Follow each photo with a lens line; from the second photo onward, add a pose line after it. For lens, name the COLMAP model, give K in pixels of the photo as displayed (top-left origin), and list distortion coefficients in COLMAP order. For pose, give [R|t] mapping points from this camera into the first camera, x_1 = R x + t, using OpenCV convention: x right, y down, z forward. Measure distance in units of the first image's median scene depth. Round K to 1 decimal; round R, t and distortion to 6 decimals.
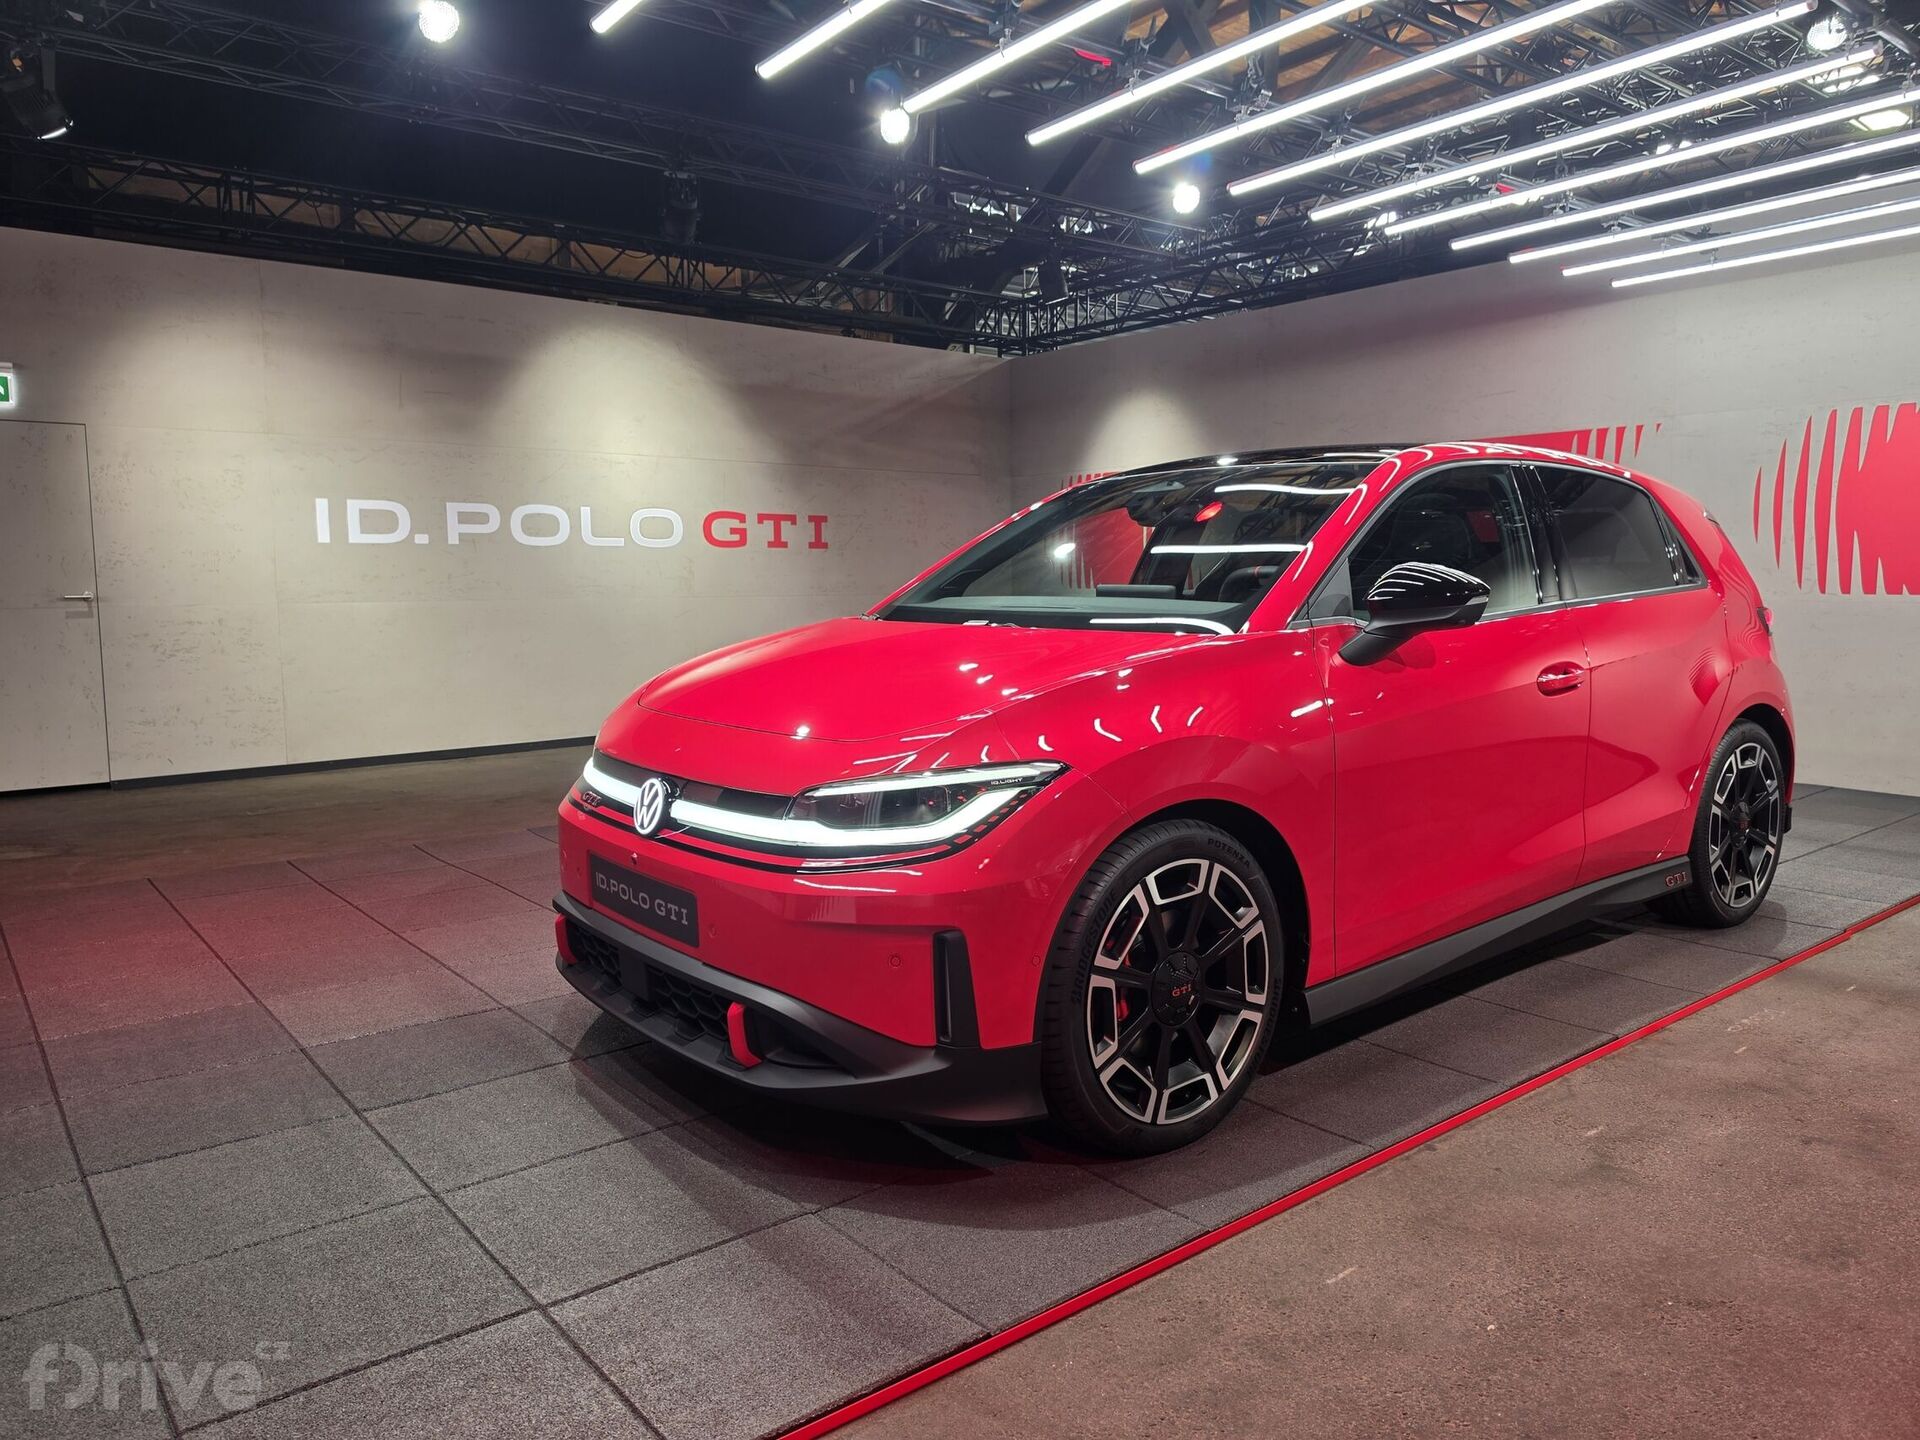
lens RADIAL K [[1311.5, 0, 953.2], [0, 1311.5, 681.7], [0, 0, 1]] dist [0.063705, -0.001528]
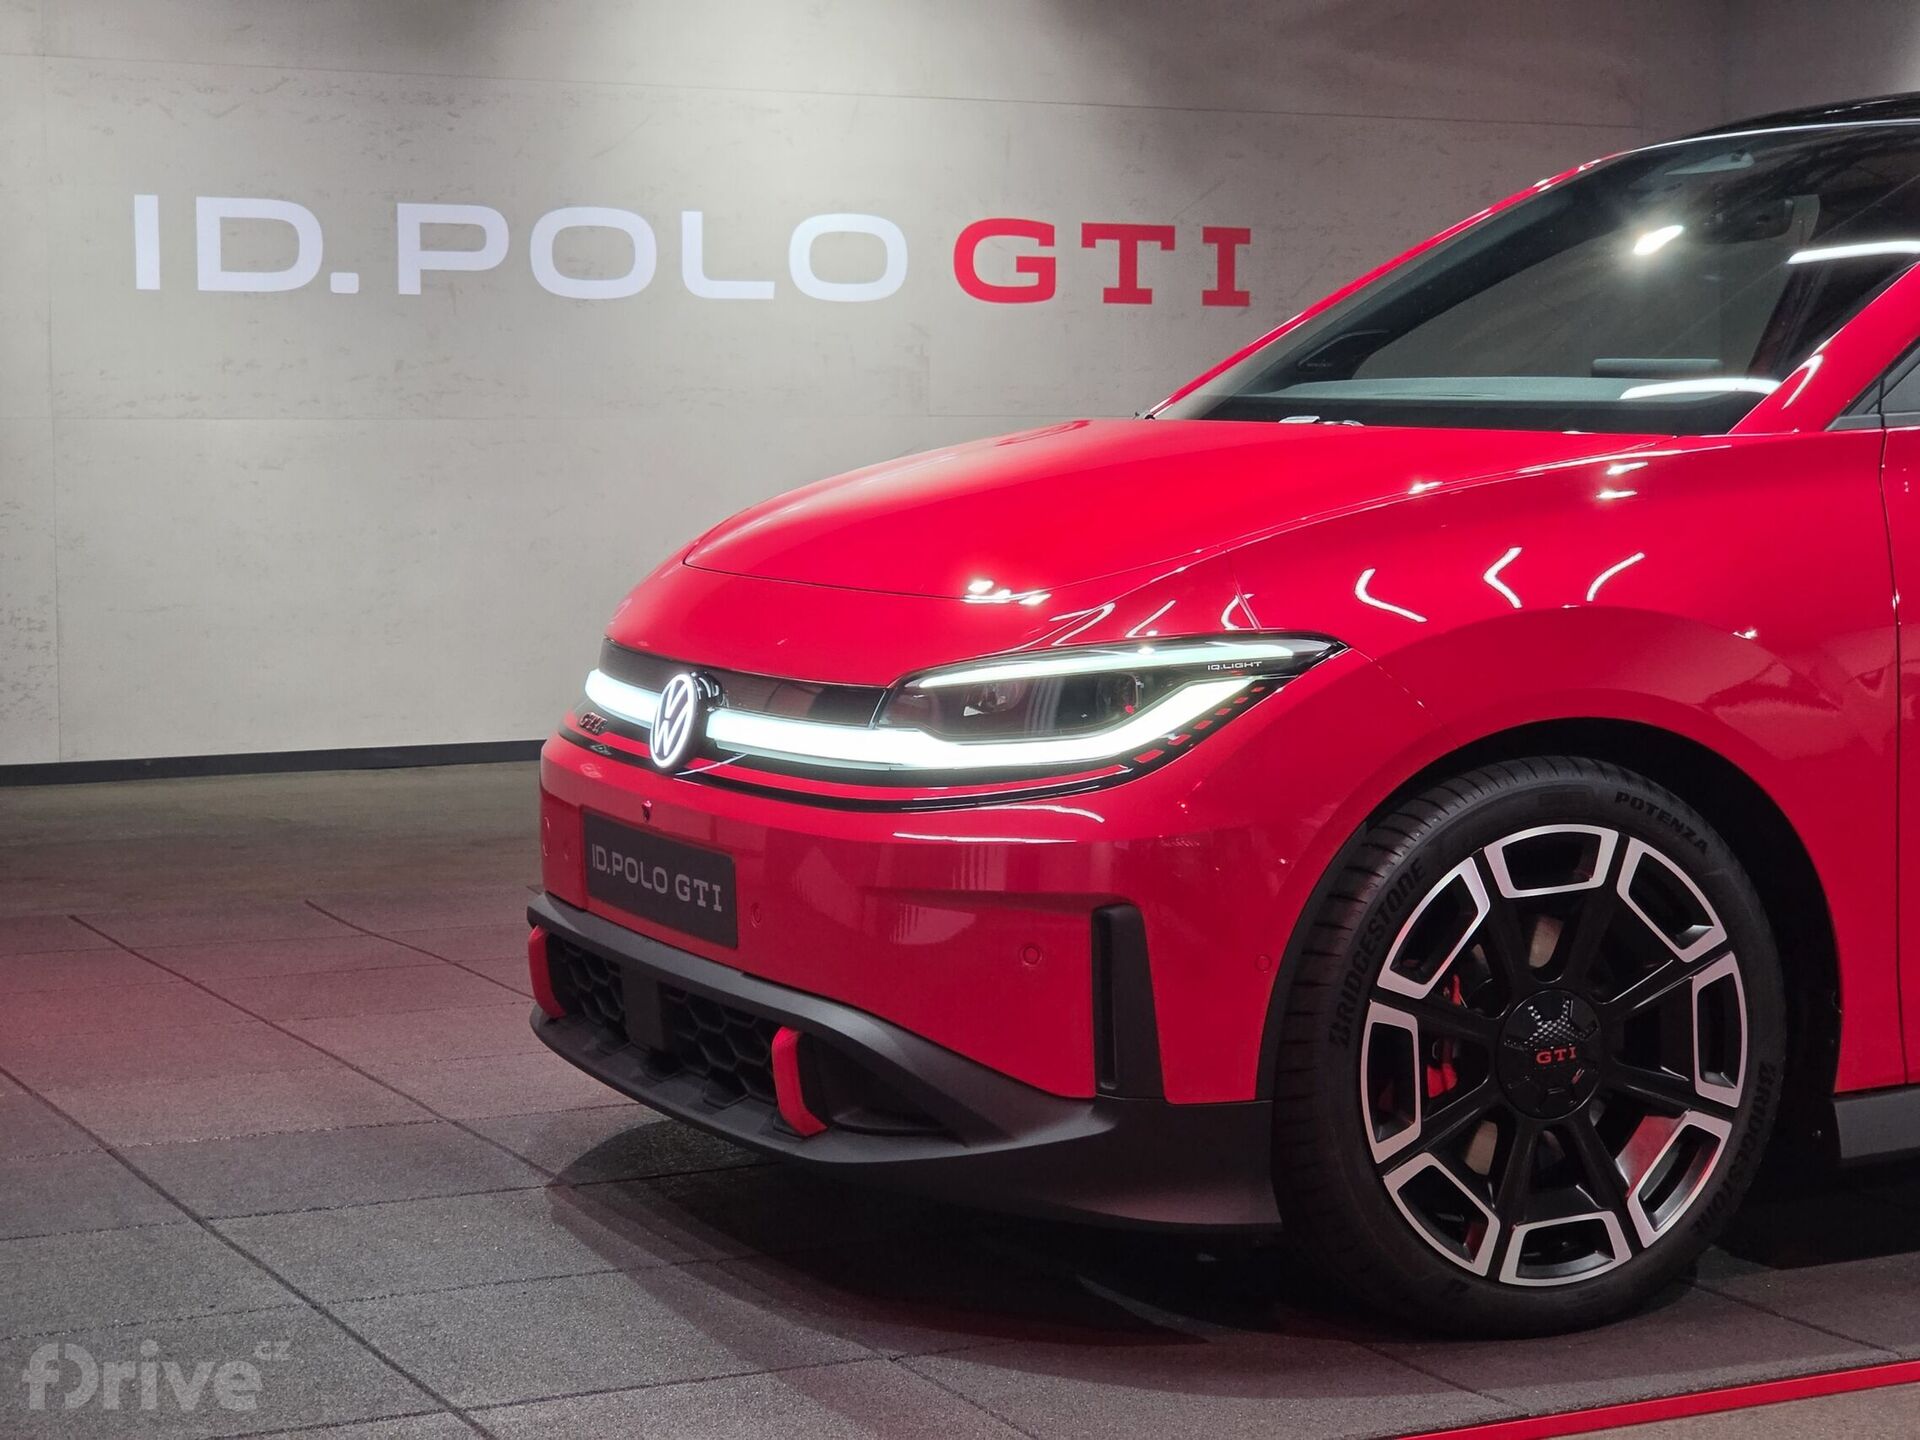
lens RADIAL K [[3791.1, 0, 964.9], [0, 3791.1, 631.0], [0, 0, 1]] dist [-0.388588, 6.665302]
pose [[0.975659, 0.021651, -0.218222, 0.264971], [-0.026229, 0.999492, -0.018102, 0.084703], [0.217719, 0.023385, 0.975731, -0.616964]]
